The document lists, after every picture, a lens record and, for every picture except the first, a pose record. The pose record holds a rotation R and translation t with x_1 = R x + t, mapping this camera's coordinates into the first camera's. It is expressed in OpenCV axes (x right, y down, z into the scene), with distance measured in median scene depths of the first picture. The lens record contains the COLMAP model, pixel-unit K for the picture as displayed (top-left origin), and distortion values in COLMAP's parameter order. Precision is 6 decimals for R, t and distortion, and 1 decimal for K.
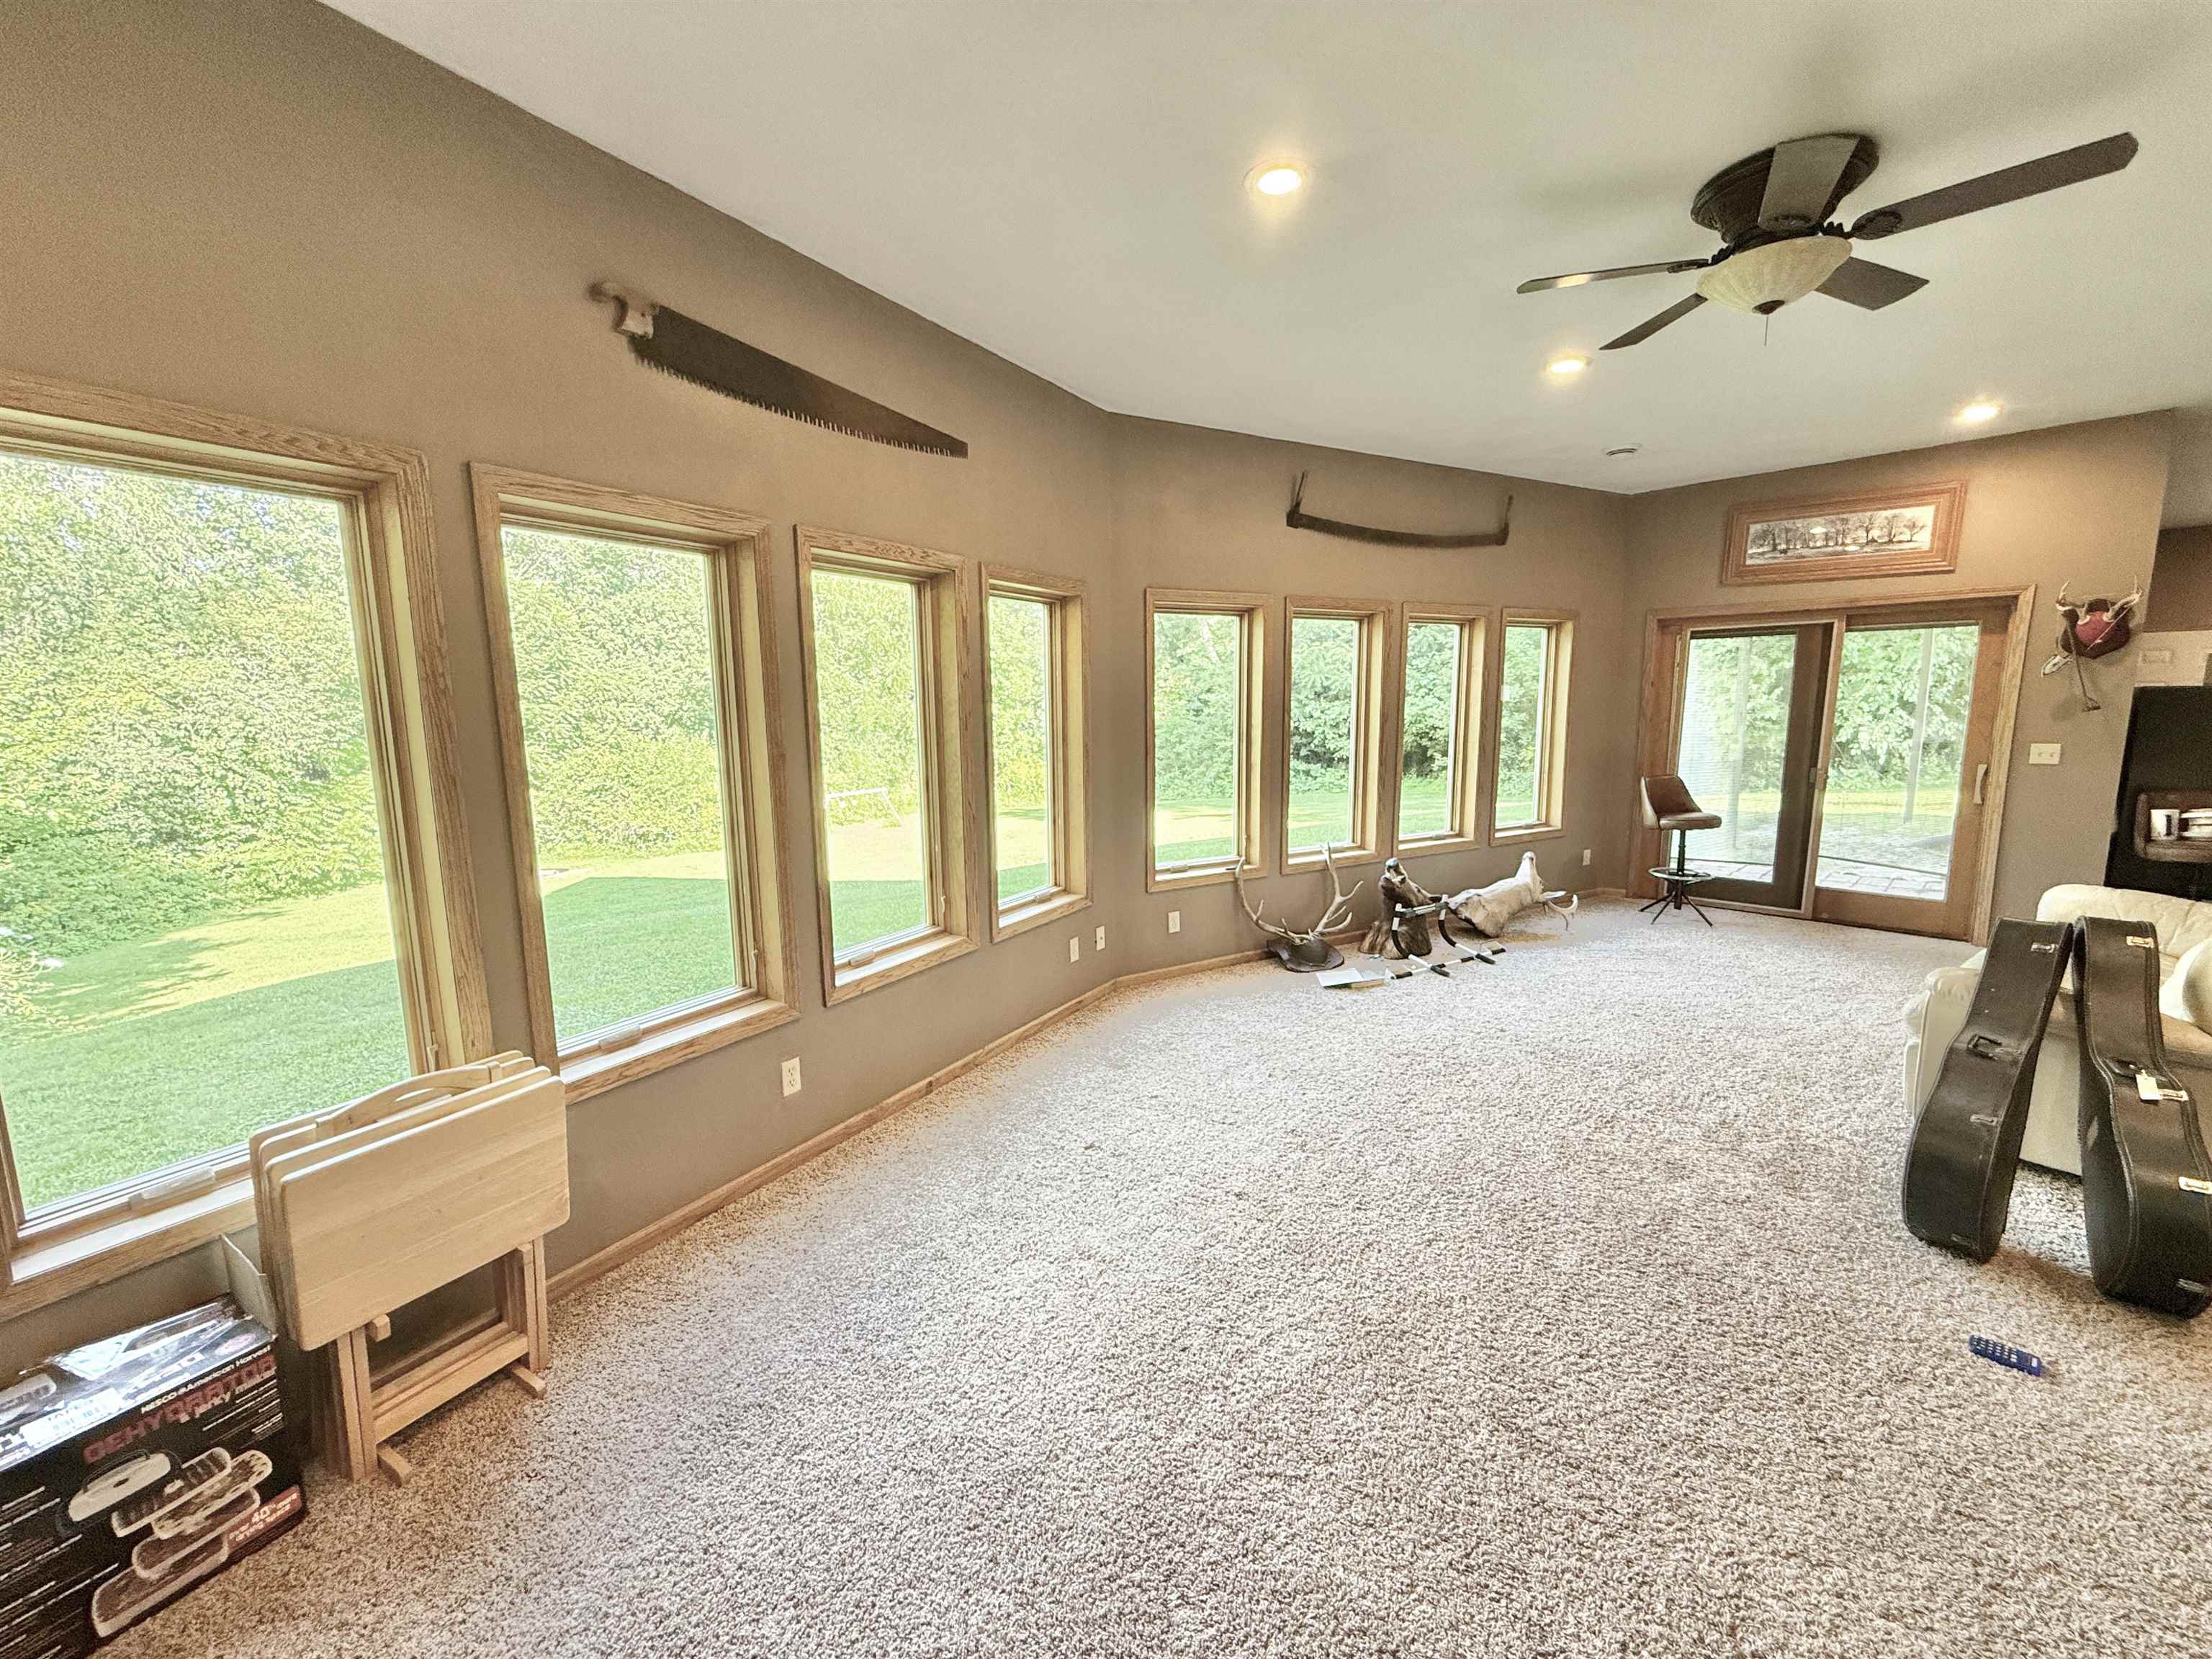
lens RADIAL K [[881.8, 0, 1103.1], [0, 881.8, 820.2], [0, 0, 1]] dist [-0.001673, 0.000859]
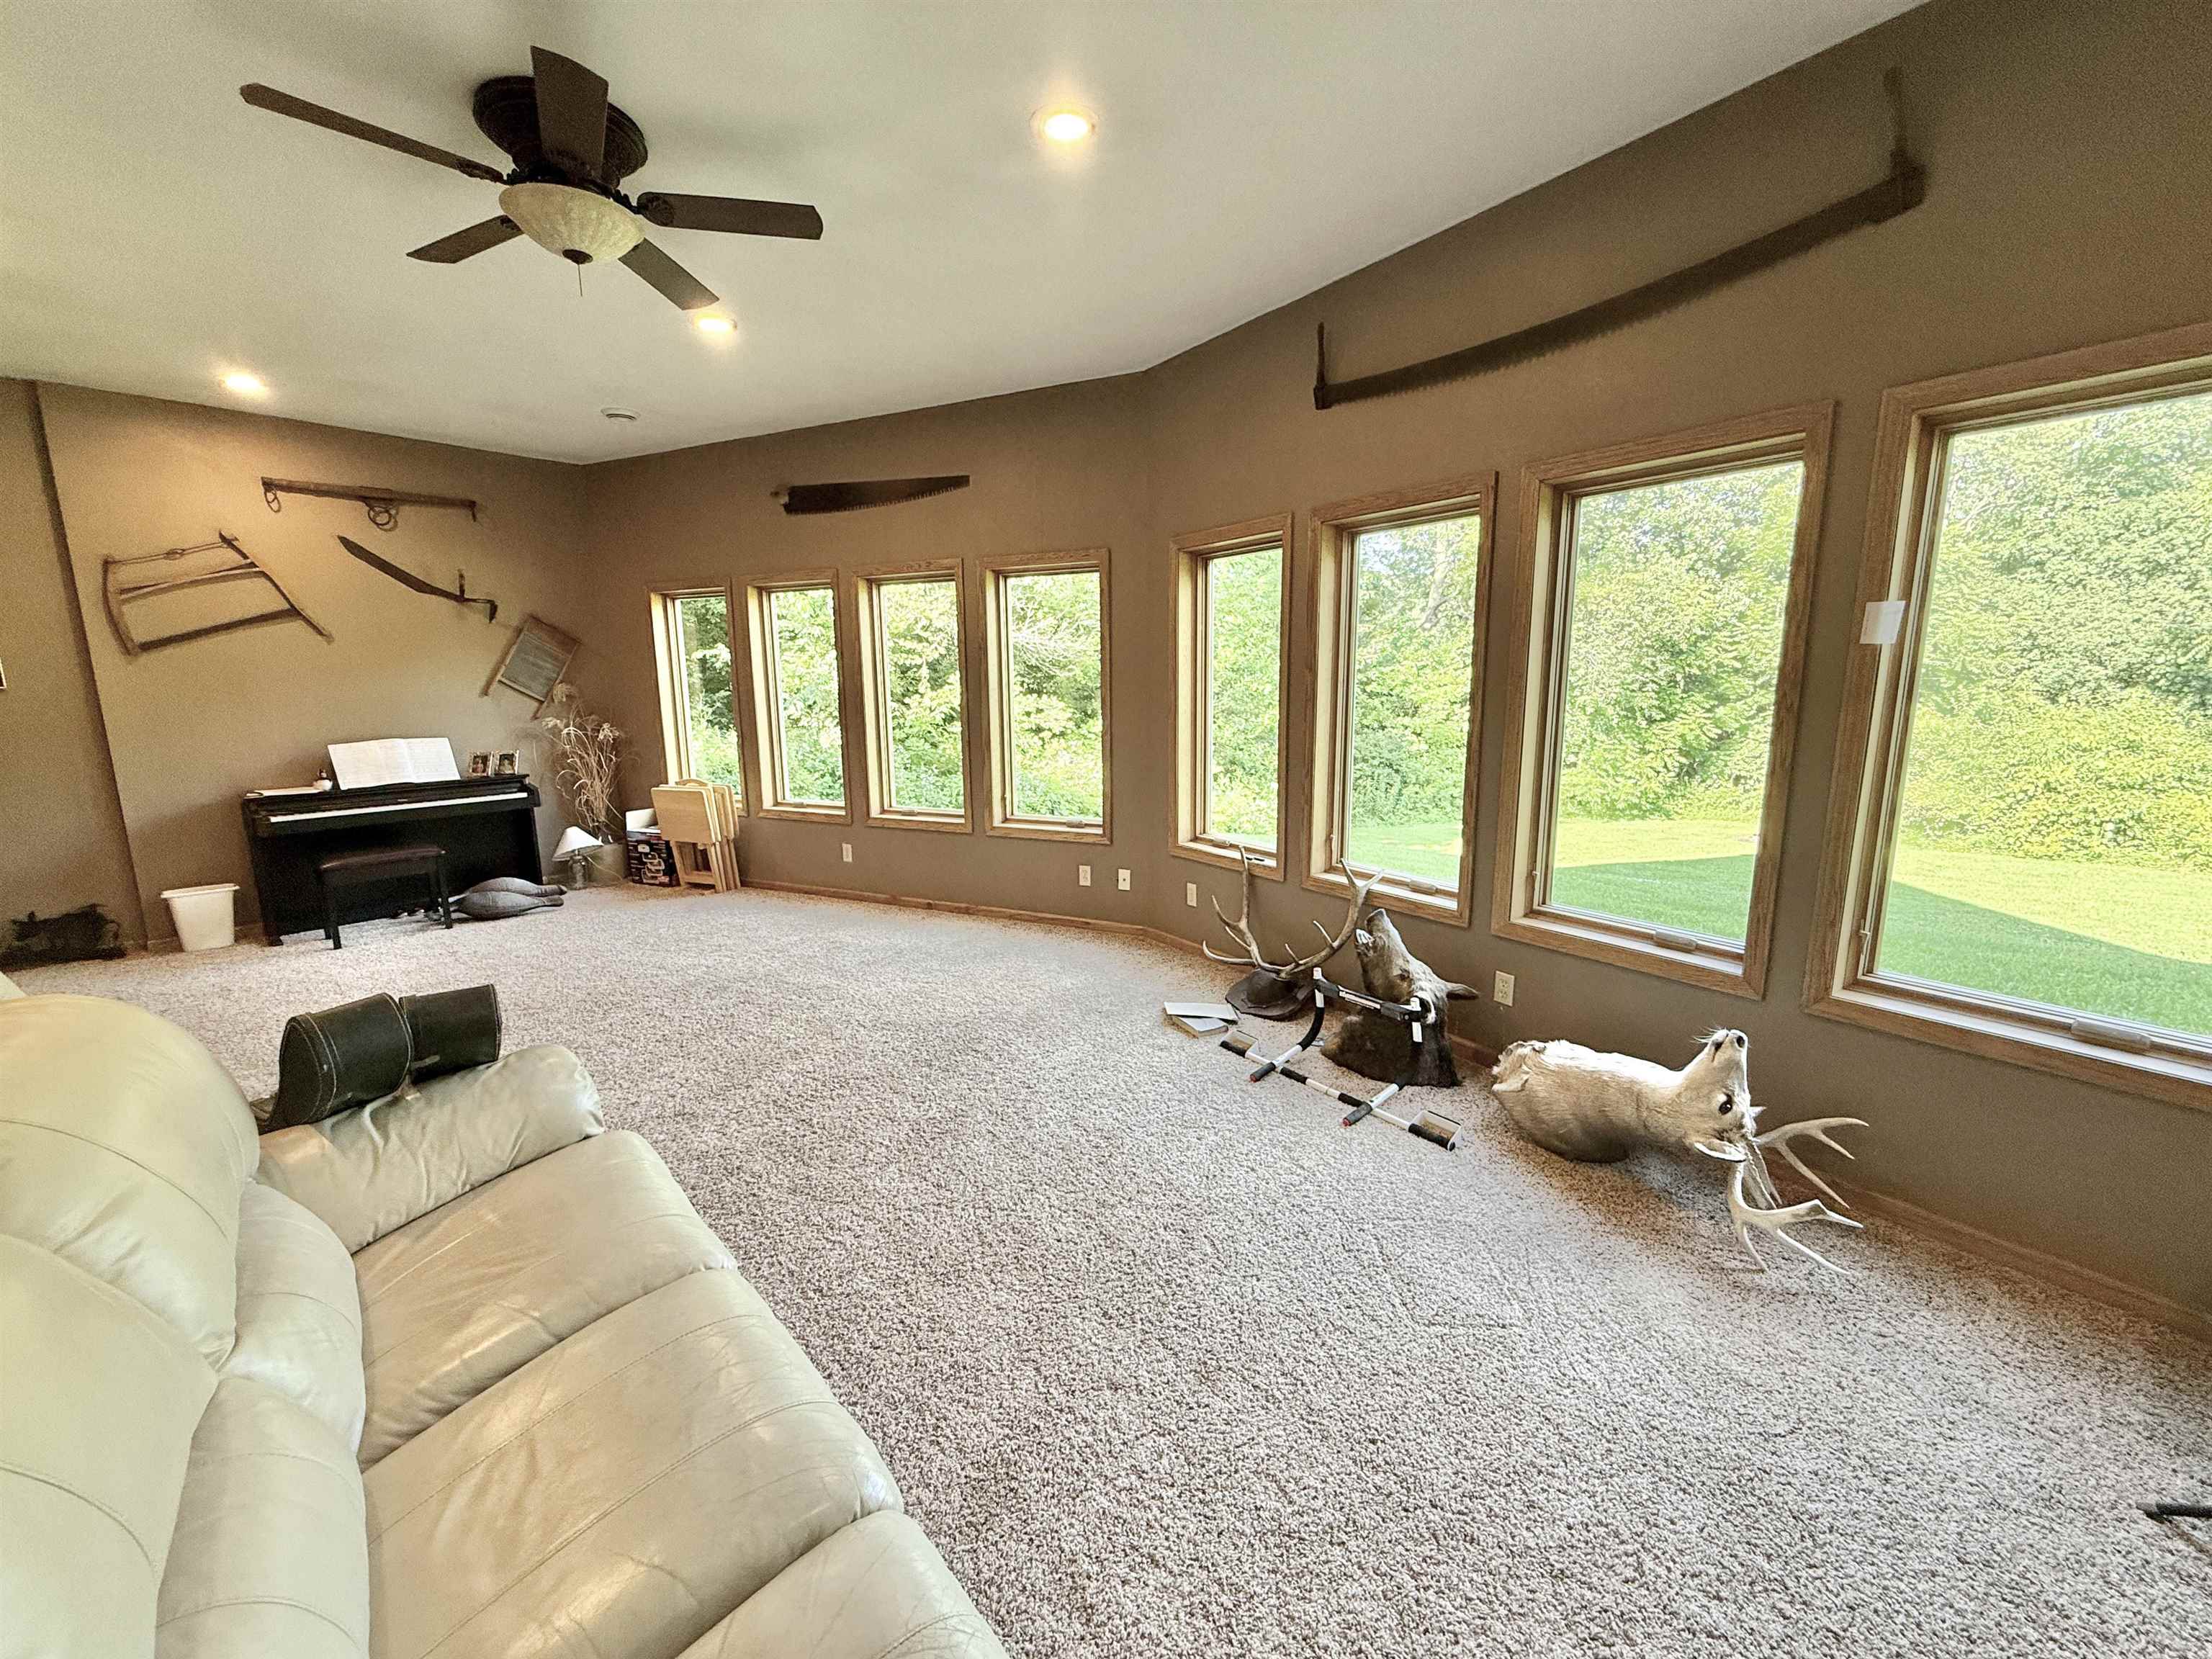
lens RADIAL K [[881.8, 0, 1103.6], [0, 881.8, 833.3], [0, 0, 1]] dist [-0.001673, 0.000859]
pose [[0.111848, 0.188399, -0.975703, 1.036224], [-0.122690, 0.976969, 0.174579, -0.106572], [0.986122, 0.100182, 0.132387, 0.827095]]
